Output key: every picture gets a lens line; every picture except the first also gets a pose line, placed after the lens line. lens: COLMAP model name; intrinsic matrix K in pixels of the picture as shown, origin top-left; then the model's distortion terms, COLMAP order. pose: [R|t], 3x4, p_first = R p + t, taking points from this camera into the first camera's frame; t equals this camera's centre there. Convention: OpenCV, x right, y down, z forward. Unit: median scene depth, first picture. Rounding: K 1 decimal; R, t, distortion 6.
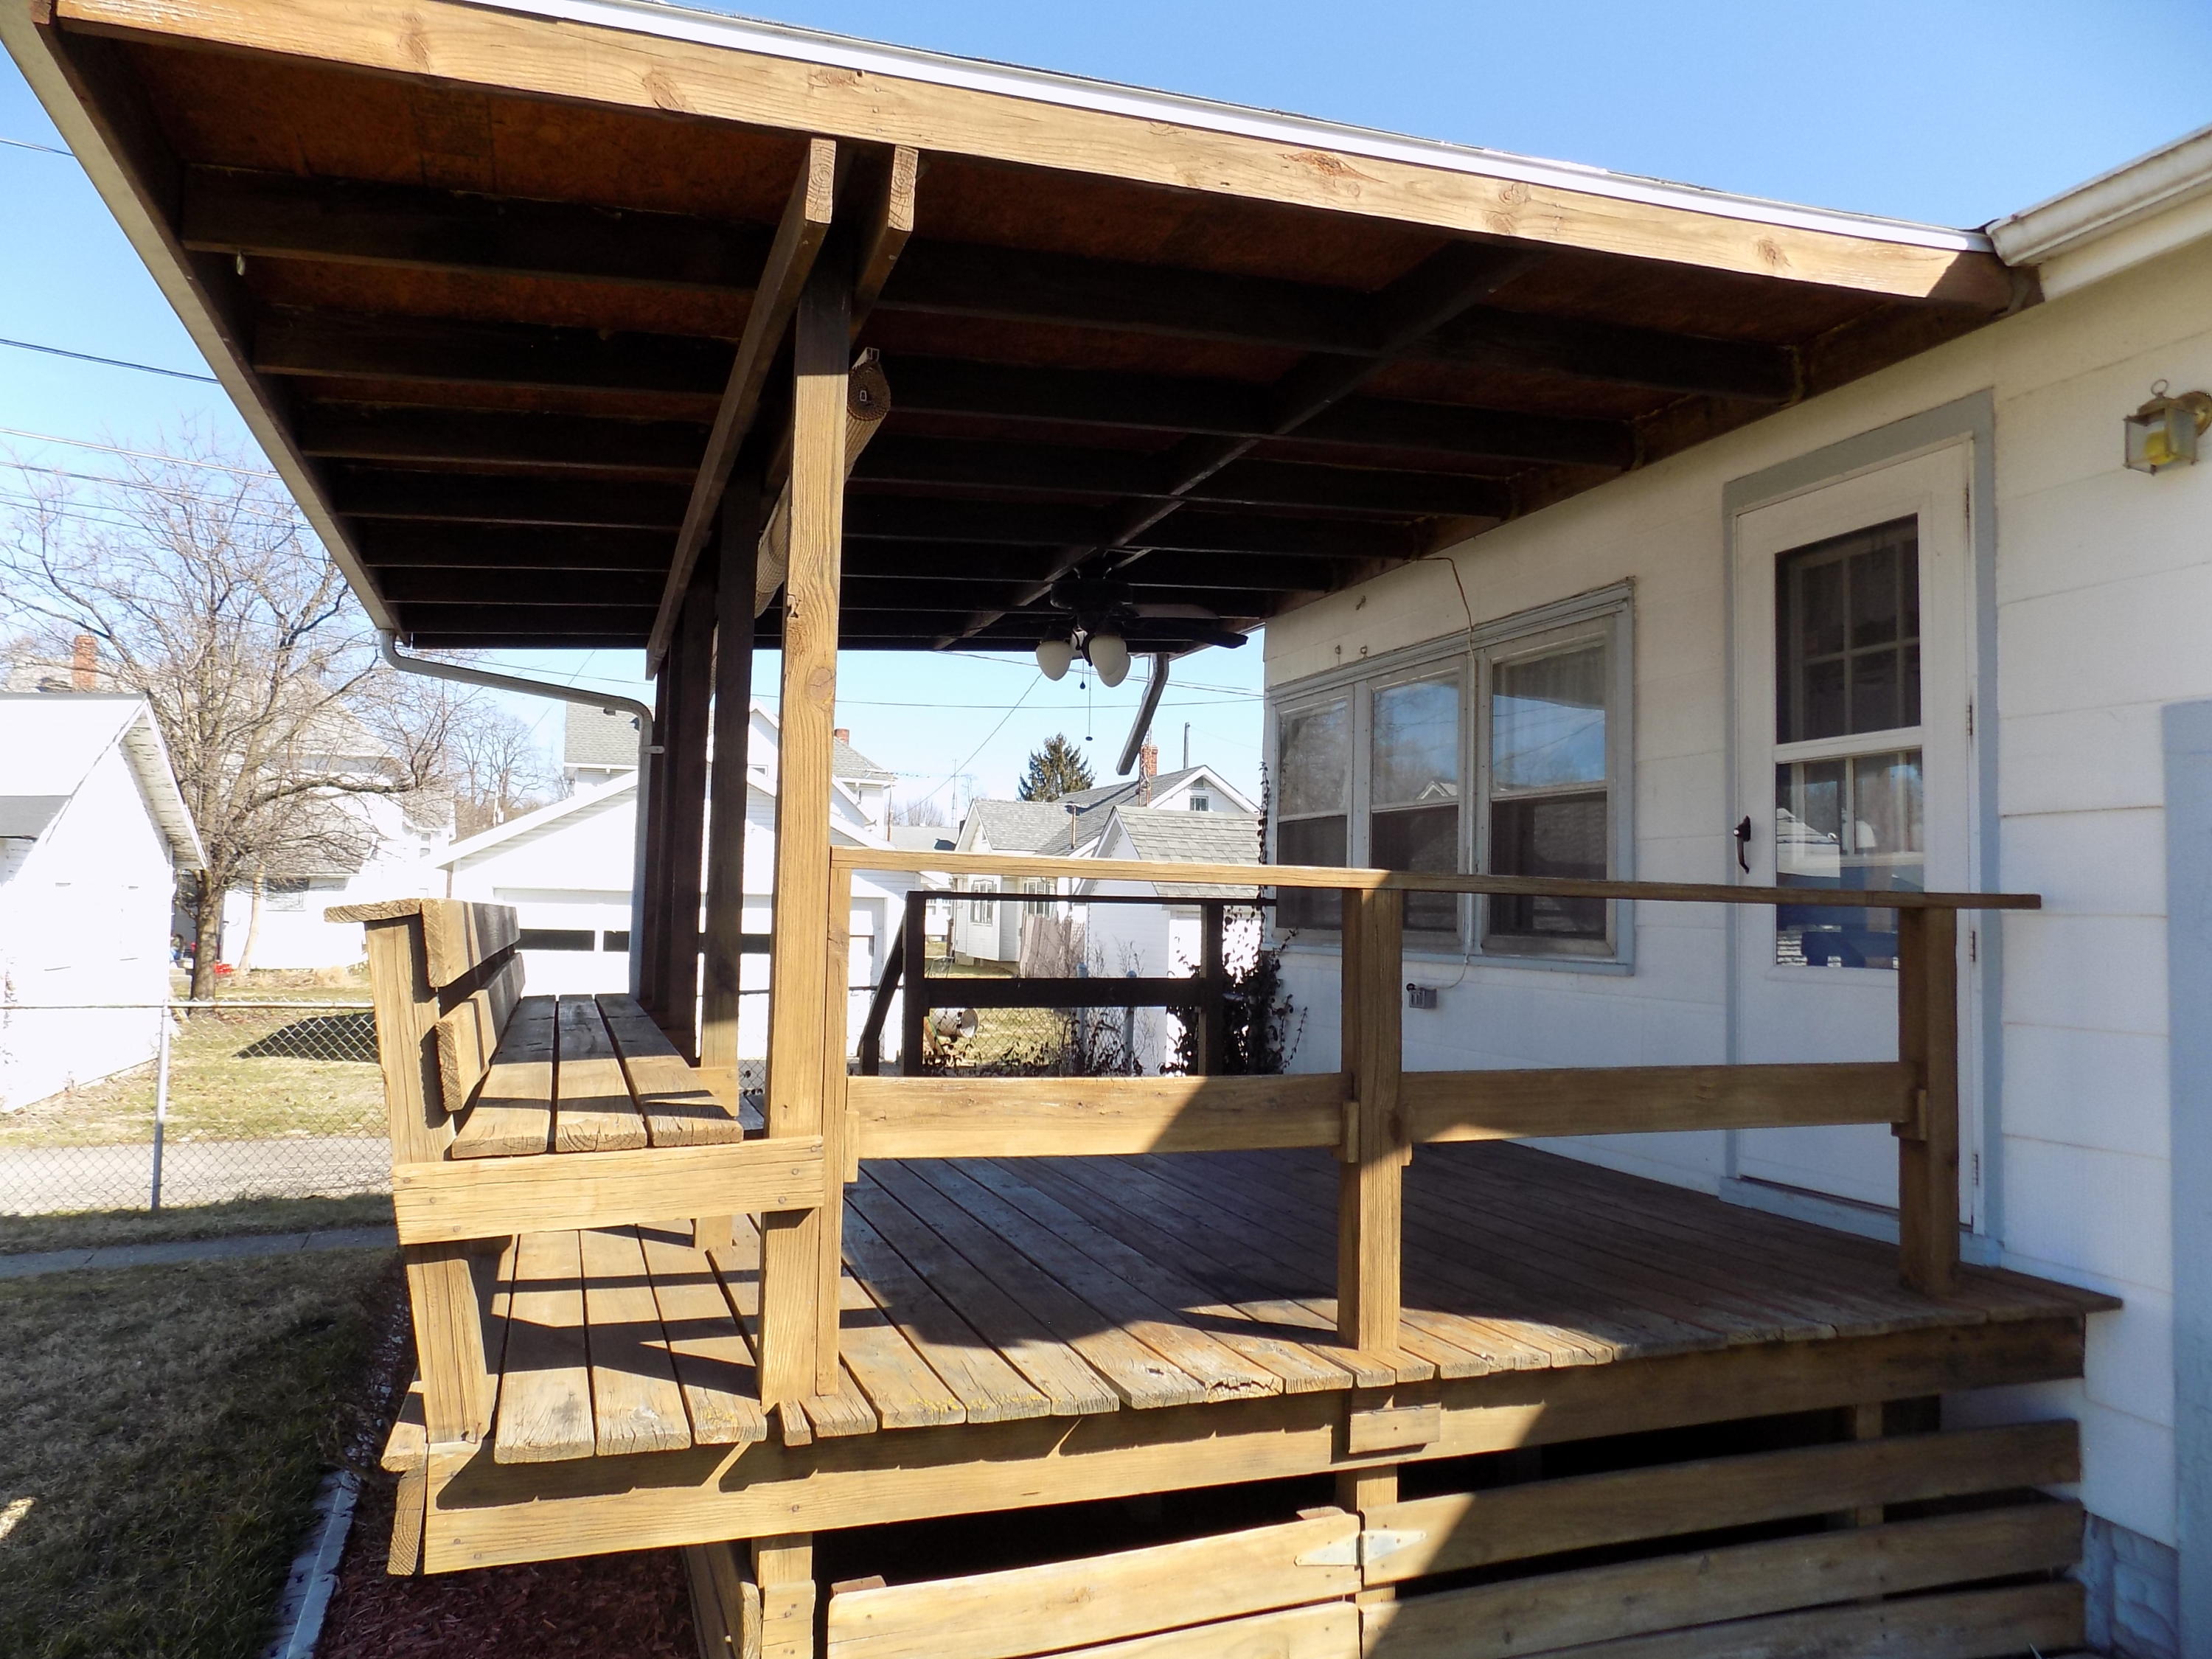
lens RADIAL K [[1484.1, 0, 1101.5], [0, 1484.1, 823.7], [0, 0, 1]] dist [-0.076843, 0.075087]
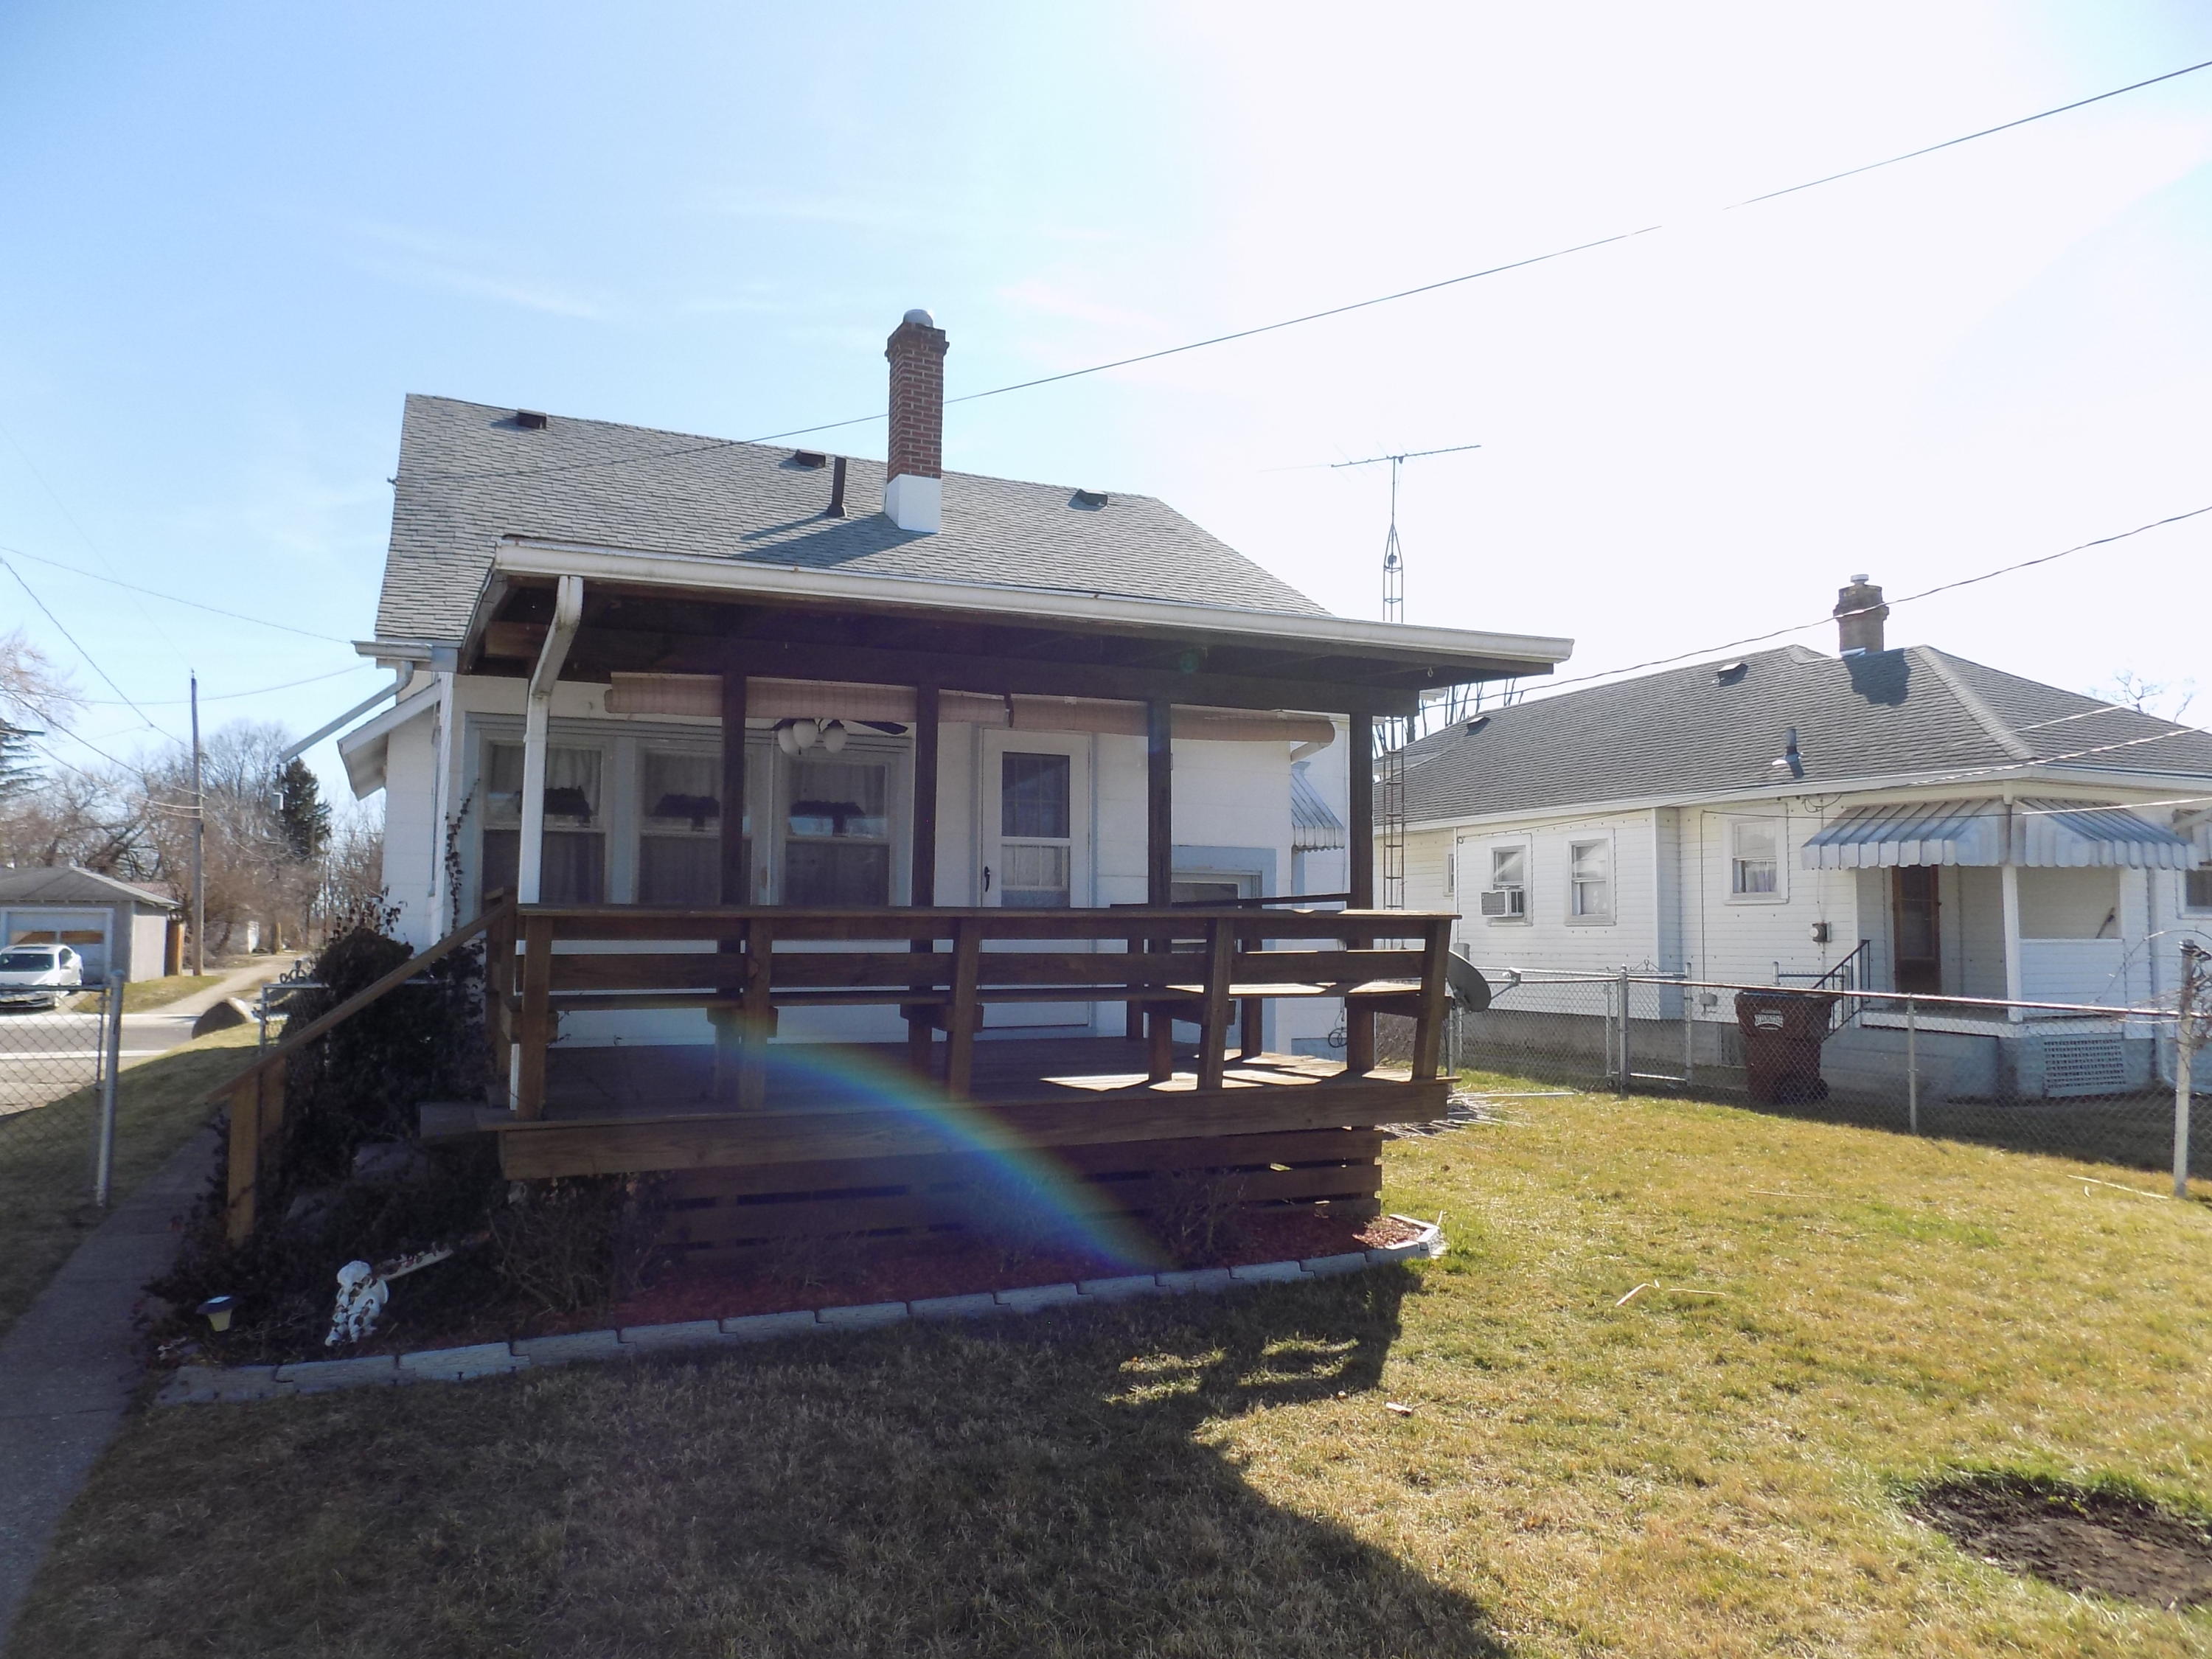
lens RADIAL K [[1484.1, 0, 1101.5], [0, 1484.1, 823.7], [0, 0, 1]] dist [-0.076843, 0.075087]
pose [[-0.084218, 0.052378, 0.995070, -2.475524], [-0.069010, 0.995913, -0.058263, 0.068140], [-0.994055, -0.073577, -0.080259, 1.379136]]
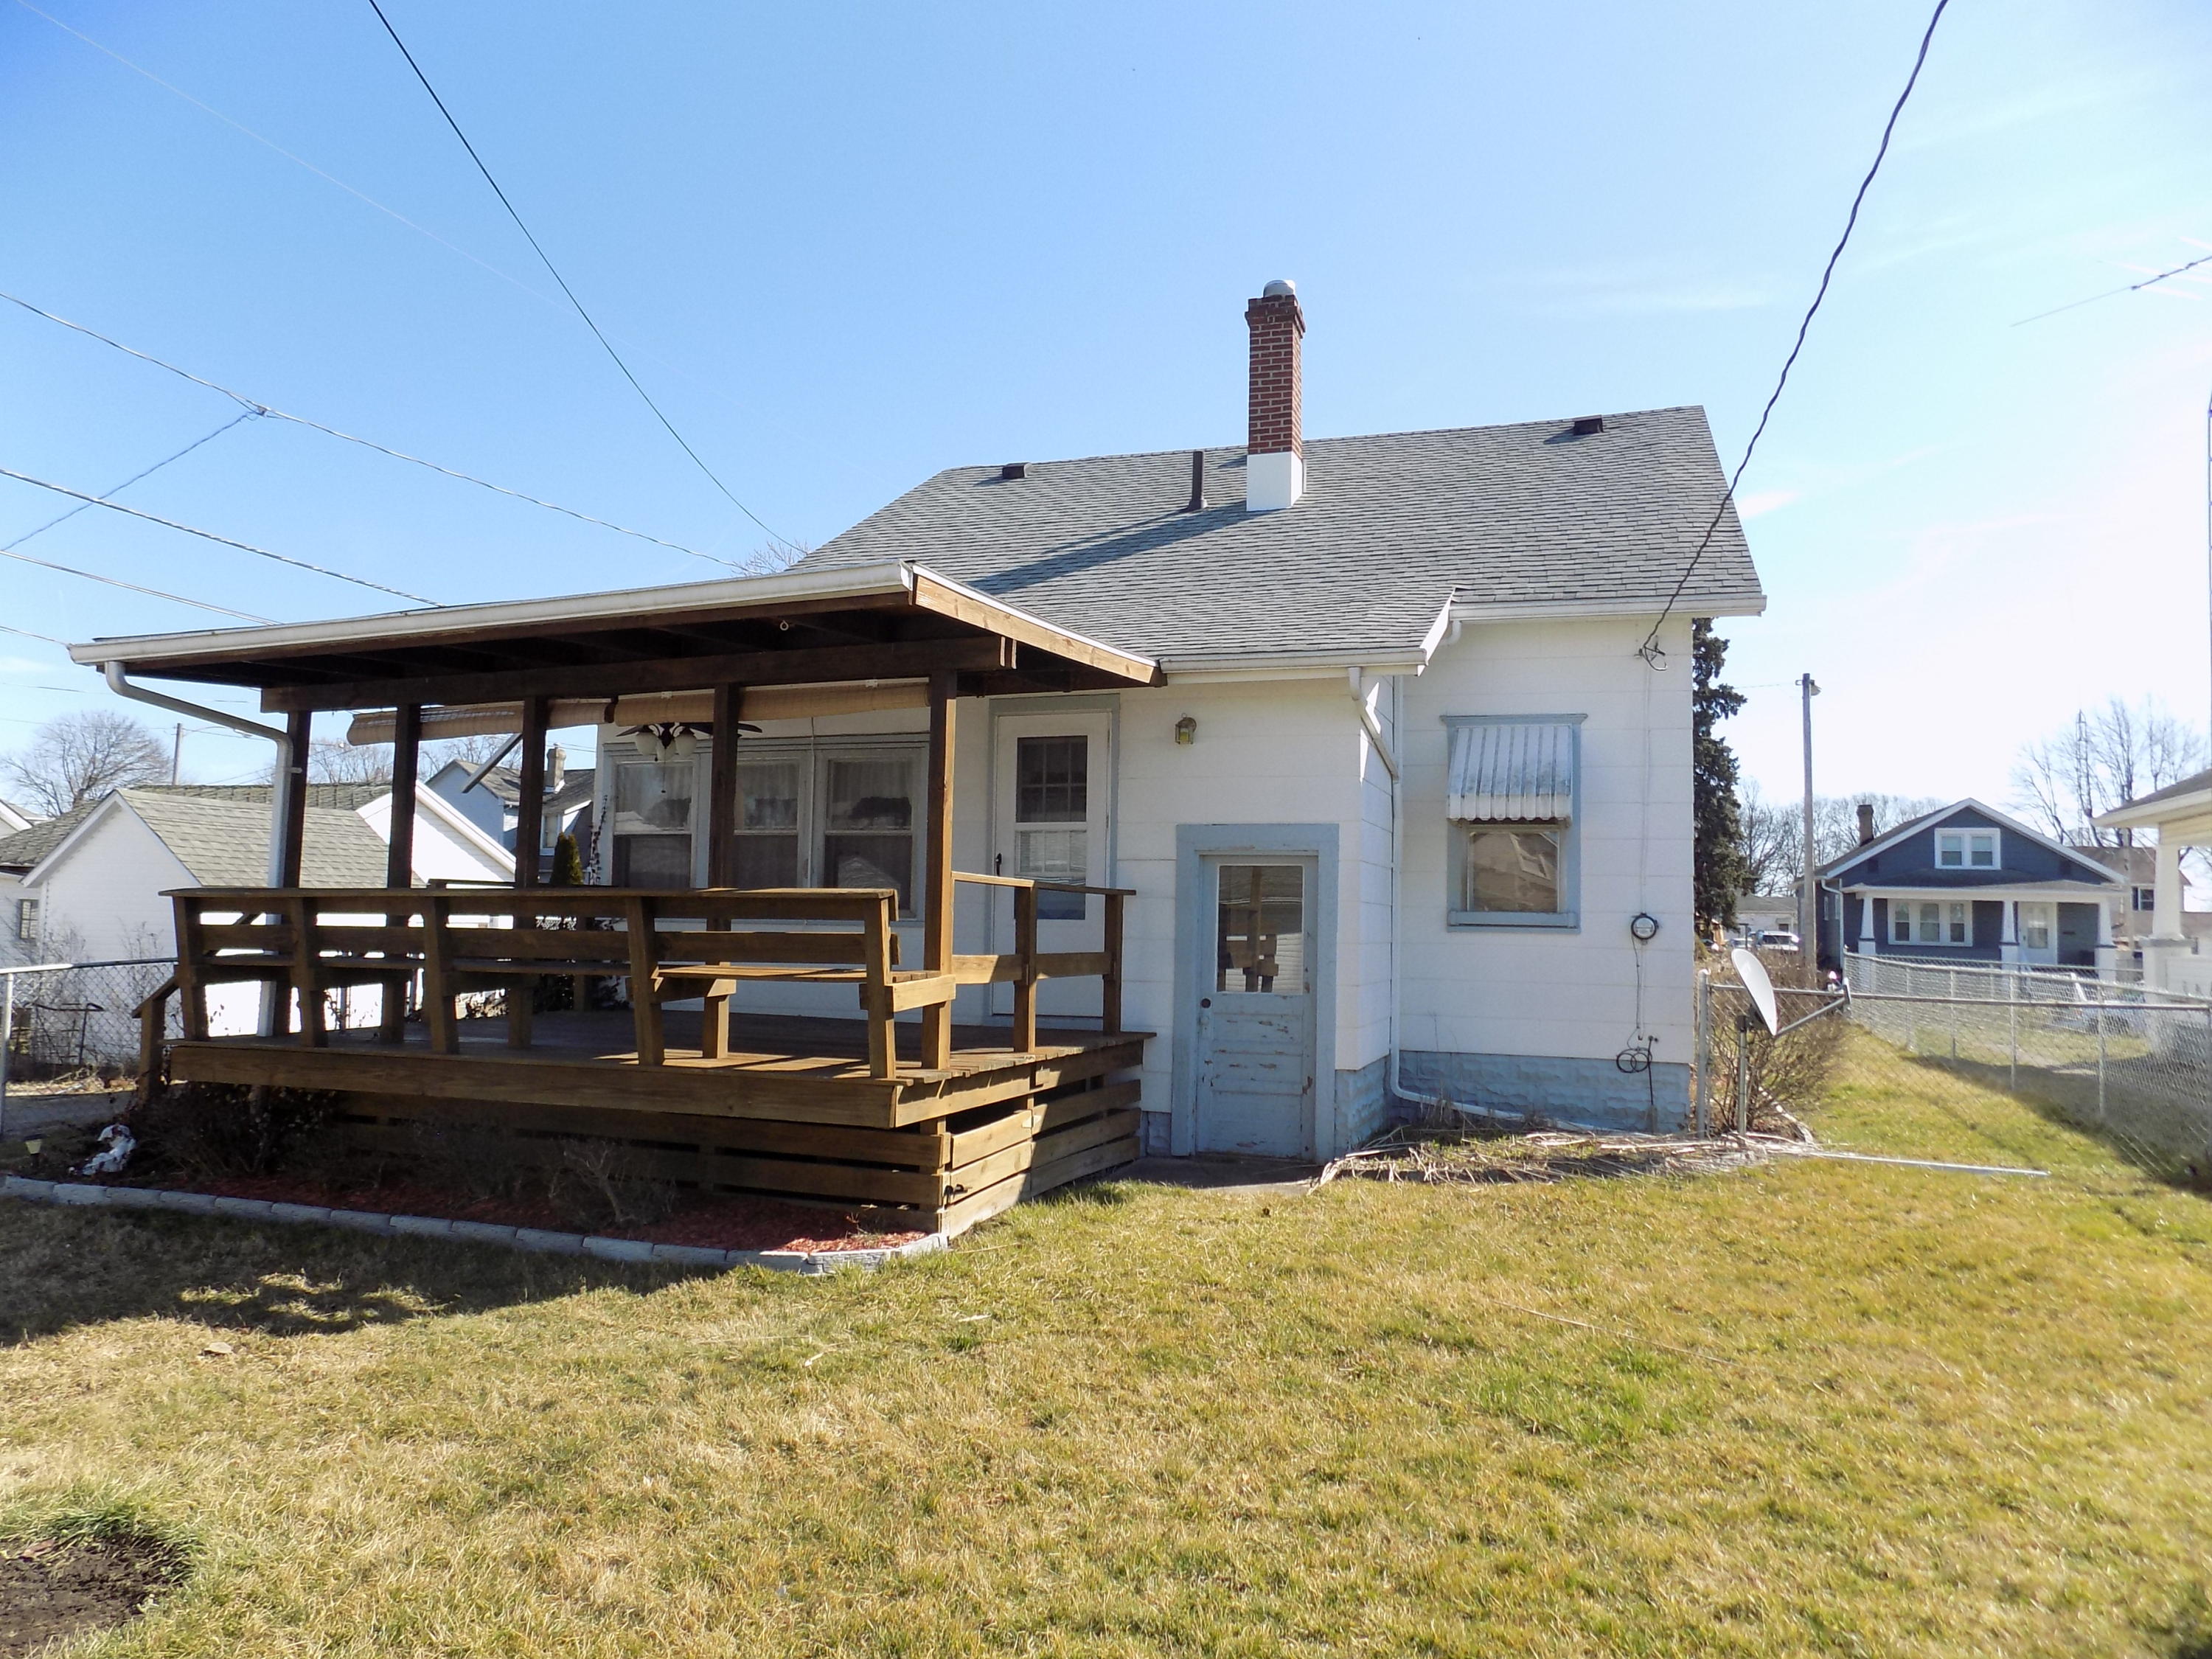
lens RADIAL K [[1484.1, 0, 1101.5], [0, 1484.1, 823.7], [0, 0, 1]] dist [-0.076843, 0.075087]
pose [[0.634041, 0.039336, 0.772298, -1.648719], [-0.048213, 0.998773, -0.011289, -0.043188], [-0.771795, -0.030077, 0.635160, -0.755254]]
